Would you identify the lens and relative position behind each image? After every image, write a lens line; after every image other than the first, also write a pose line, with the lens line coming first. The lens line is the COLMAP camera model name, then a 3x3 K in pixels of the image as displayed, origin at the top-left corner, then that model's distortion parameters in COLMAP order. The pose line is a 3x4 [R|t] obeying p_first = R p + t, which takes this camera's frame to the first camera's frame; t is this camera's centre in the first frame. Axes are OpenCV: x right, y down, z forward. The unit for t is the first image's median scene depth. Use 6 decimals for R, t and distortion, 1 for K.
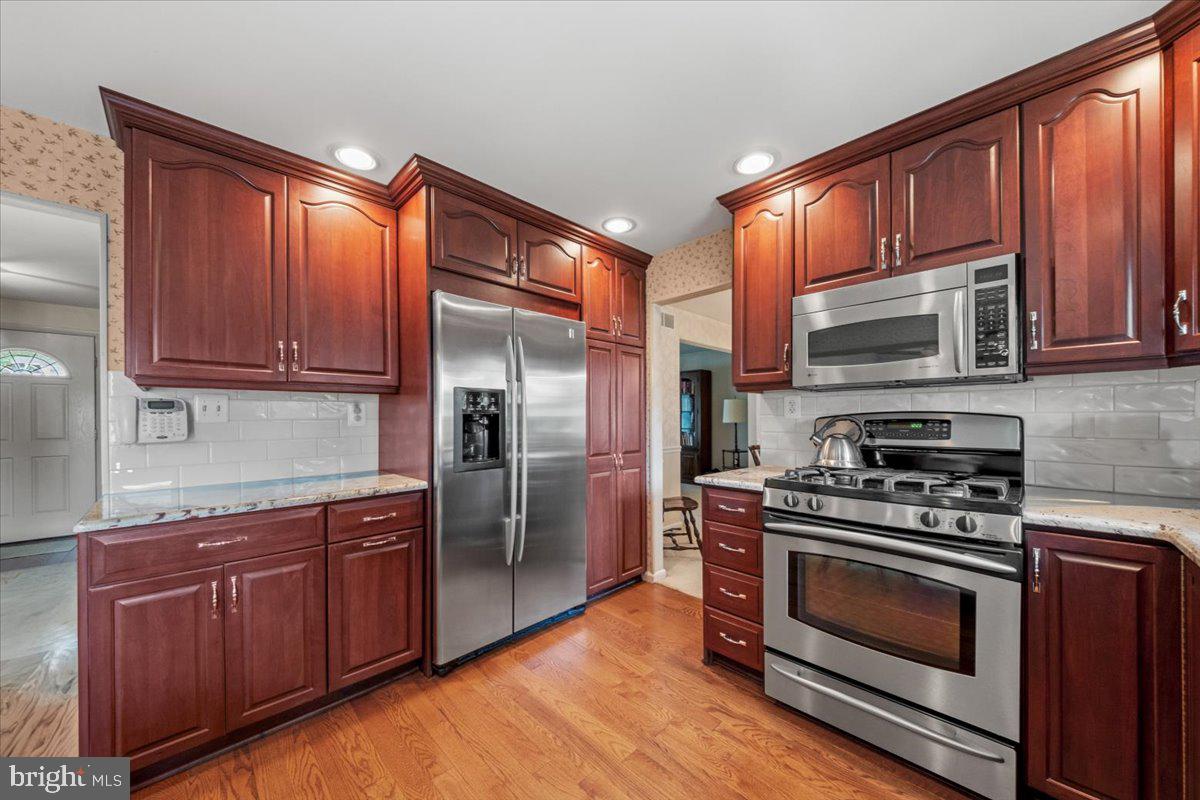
lens RADIAL K [[411.1, 0, 600.1], [0, 411.1, 412.5], [0, 0, 1]] dist [-0.000879, -0.000108]
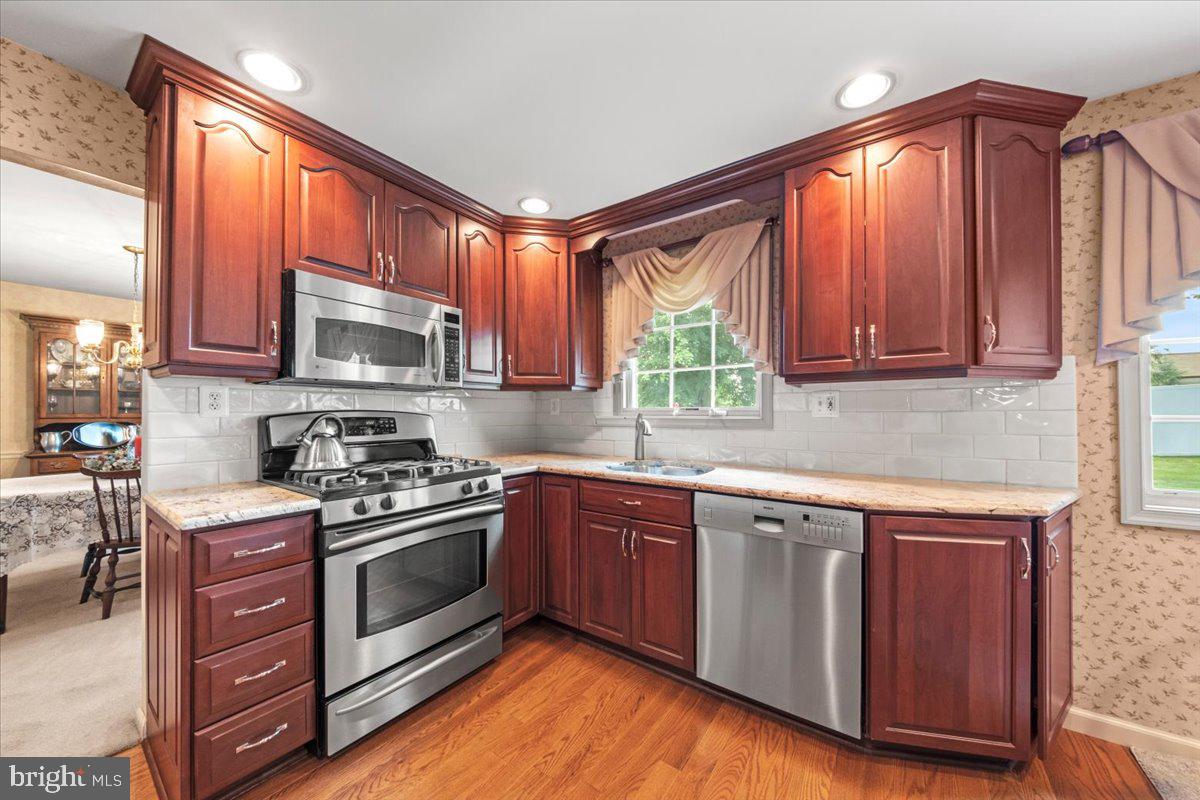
lens RADIAL K [[411.1, 0, 592.8], [0, 411.1, 404.5], [0, 0, 1]] dist [-0.000879, -0.000108]
pose [[-0.161215, 0.025719, 0.986584, -0.501419], [-0.007204, 0.999603, -0.027235, 0.008726], [-0.986893, -0.011498, -0.160965, 0.630918]]
